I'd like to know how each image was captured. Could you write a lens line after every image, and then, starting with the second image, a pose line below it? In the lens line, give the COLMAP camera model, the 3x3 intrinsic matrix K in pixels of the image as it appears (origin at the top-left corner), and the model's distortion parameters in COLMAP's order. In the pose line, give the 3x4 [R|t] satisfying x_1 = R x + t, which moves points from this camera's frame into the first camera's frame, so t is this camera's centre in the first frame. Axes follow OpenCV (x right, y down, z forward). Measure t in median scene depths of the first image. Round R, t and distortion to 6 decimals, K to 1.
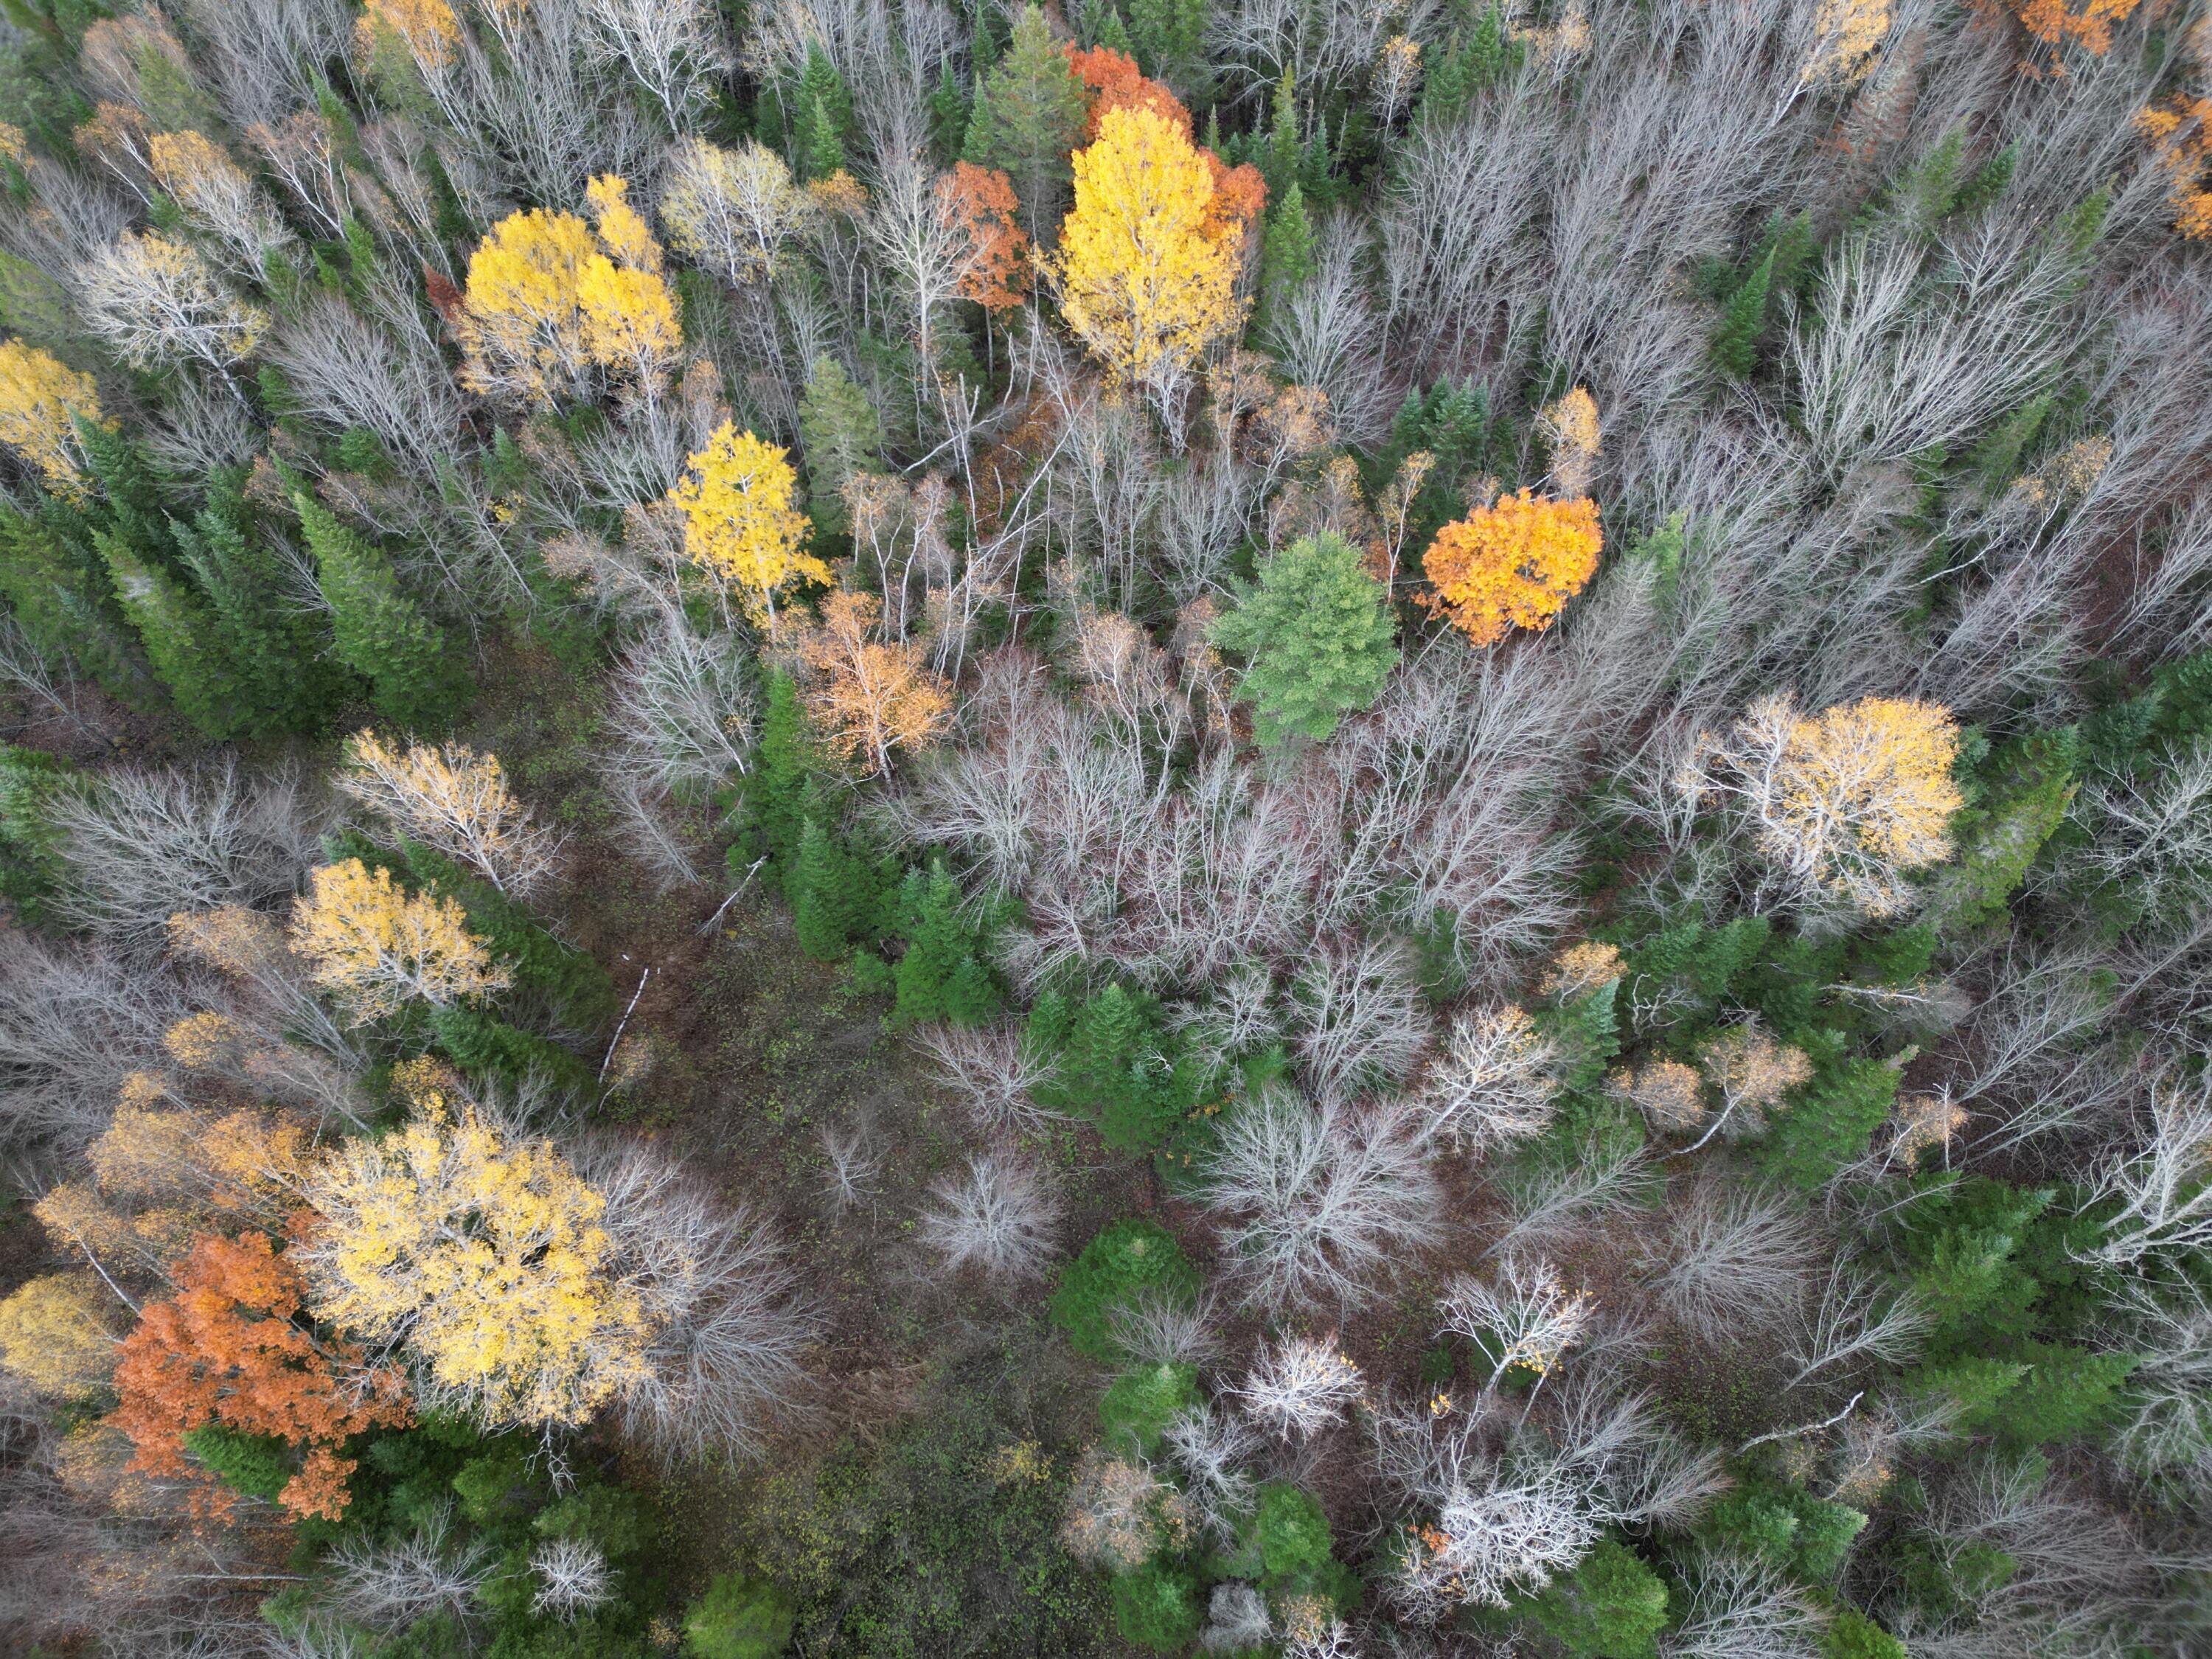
lens RADIAL K [[1467.1, 0, 1106.0], [0, 1467.1, 829.5], [0, 0, 1]] dist [0.063853, -0.057174]
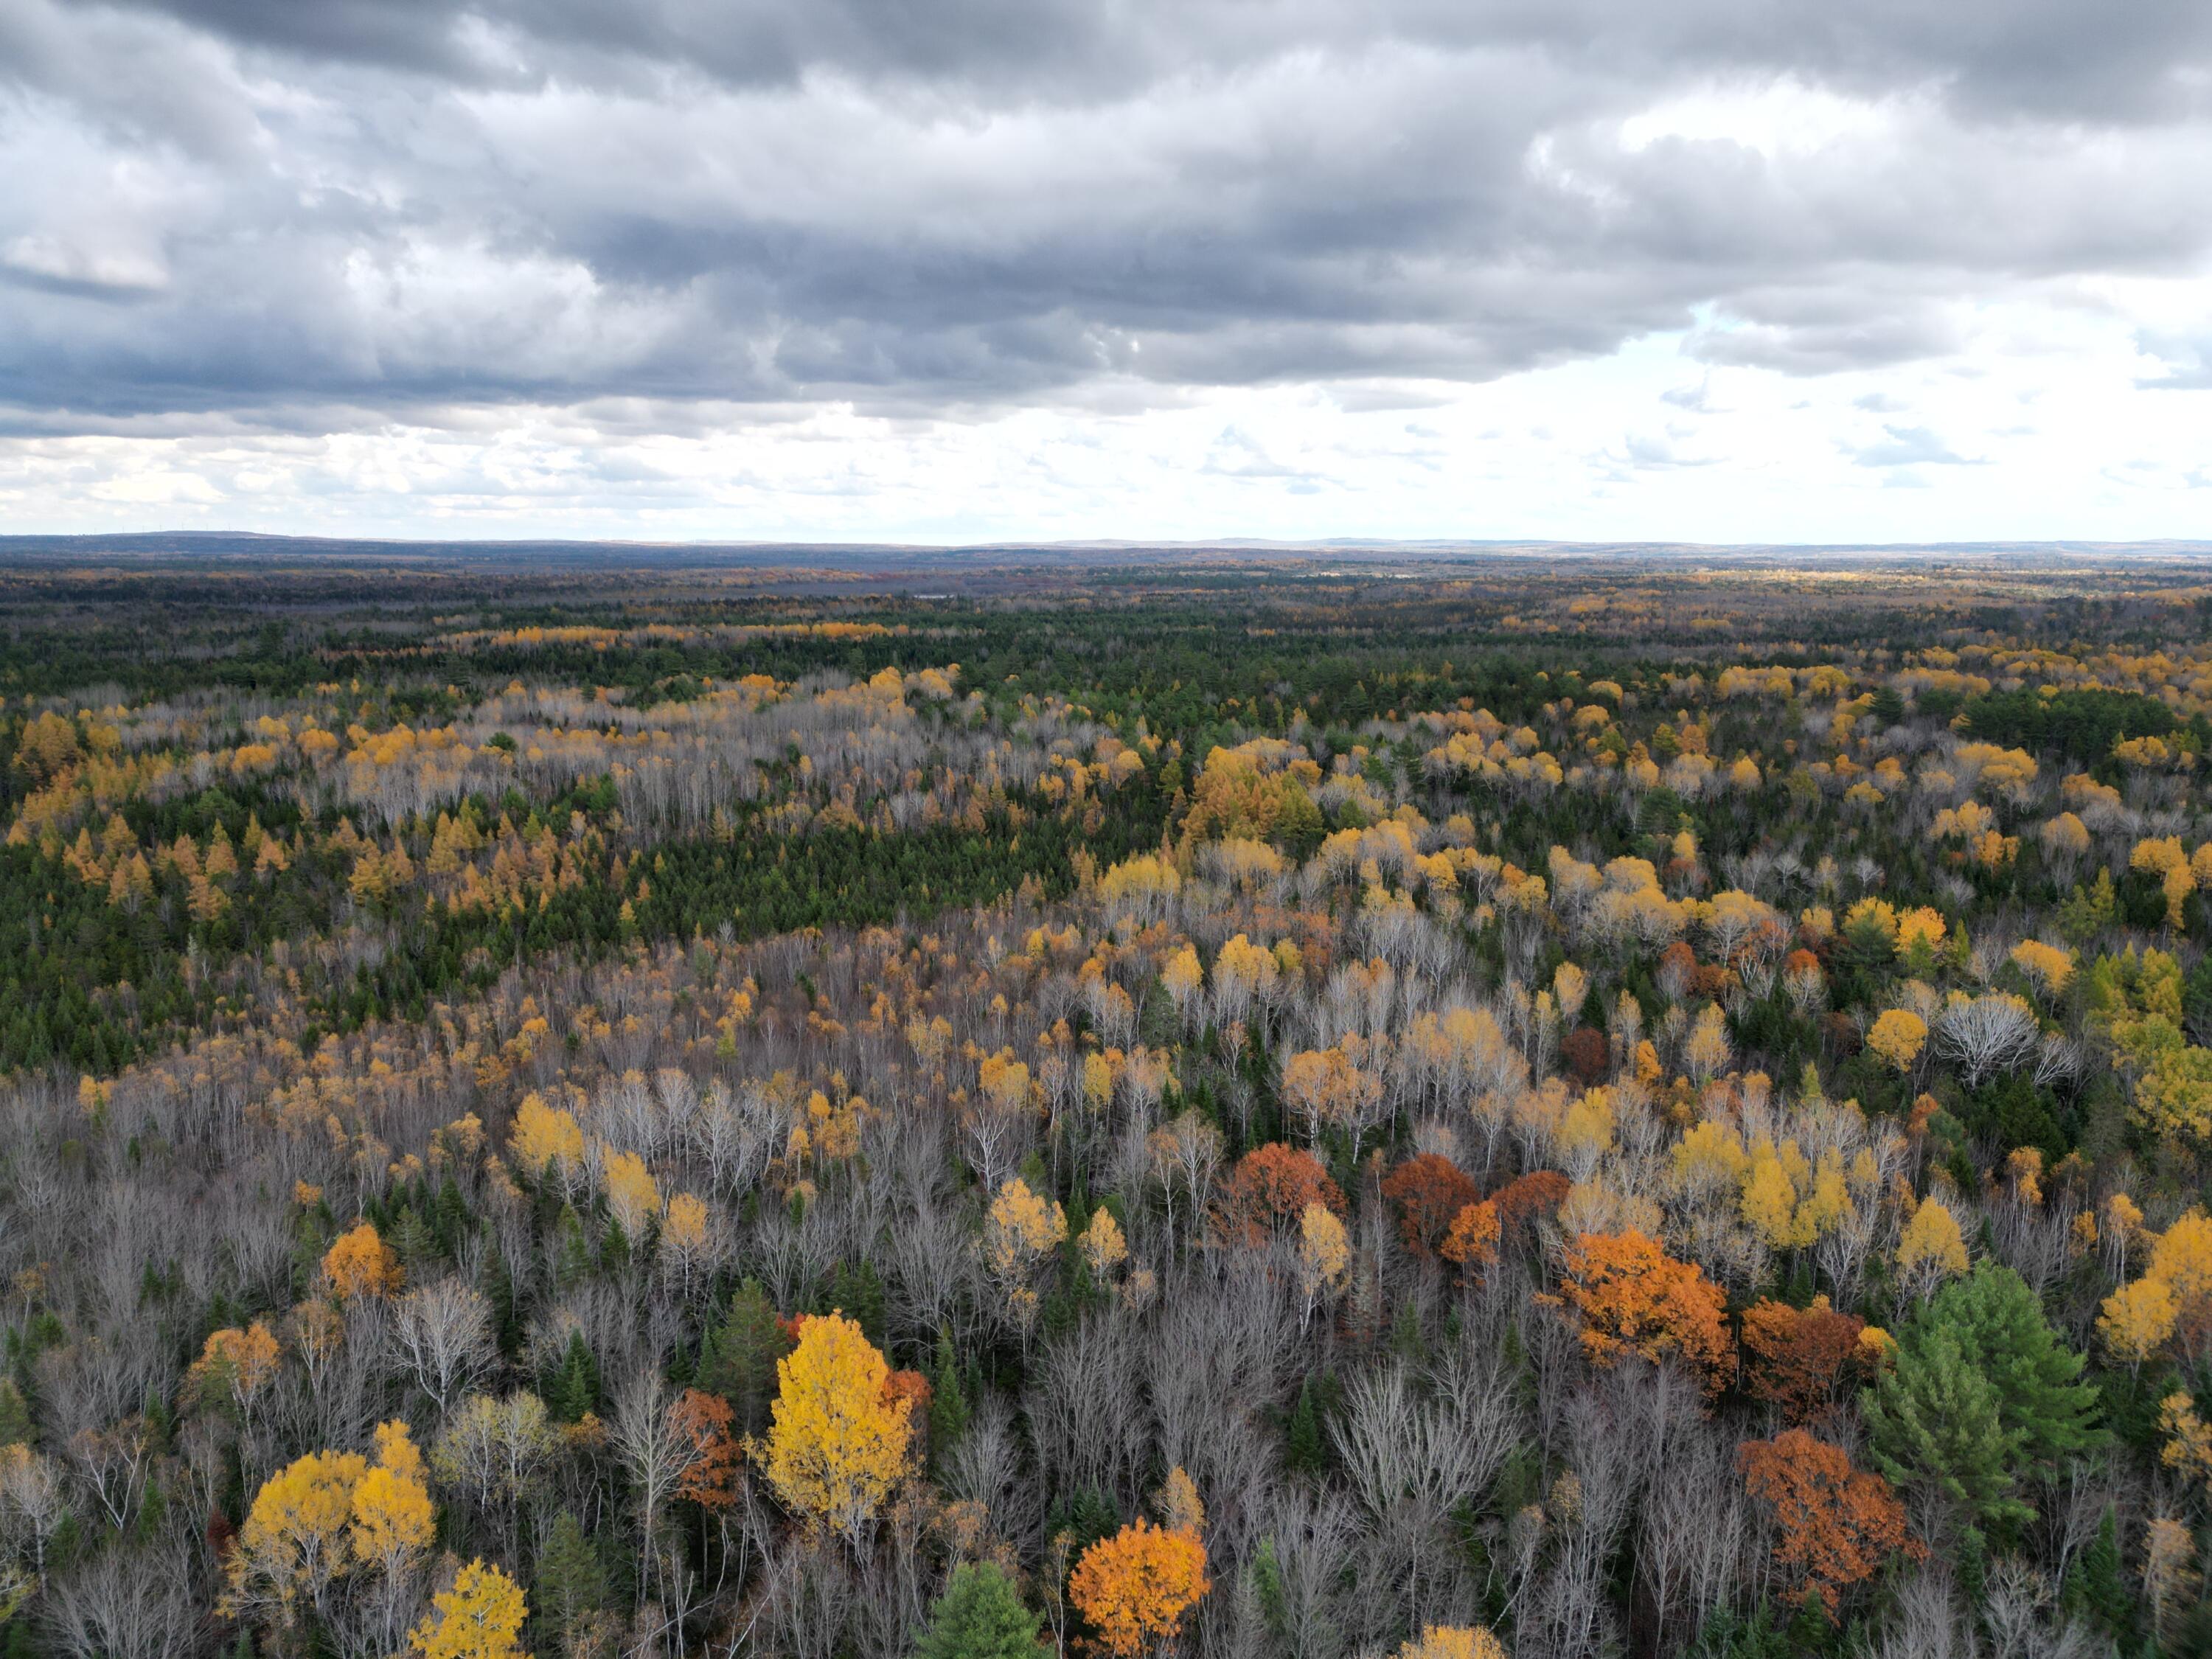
lens RADIAL K [[1467.1, 0, 1106.0], [0, 1467.1, 829.5], [0, 0, 1]] dist [0.063853, -0.057174]
pose [[0.980700, -0.031126, 0.193024, 0.024153], [0.172644, 0.601230, -0.780203, 0.336026], [-0.091767, 0.798470, 0.595000, -0.193170]]
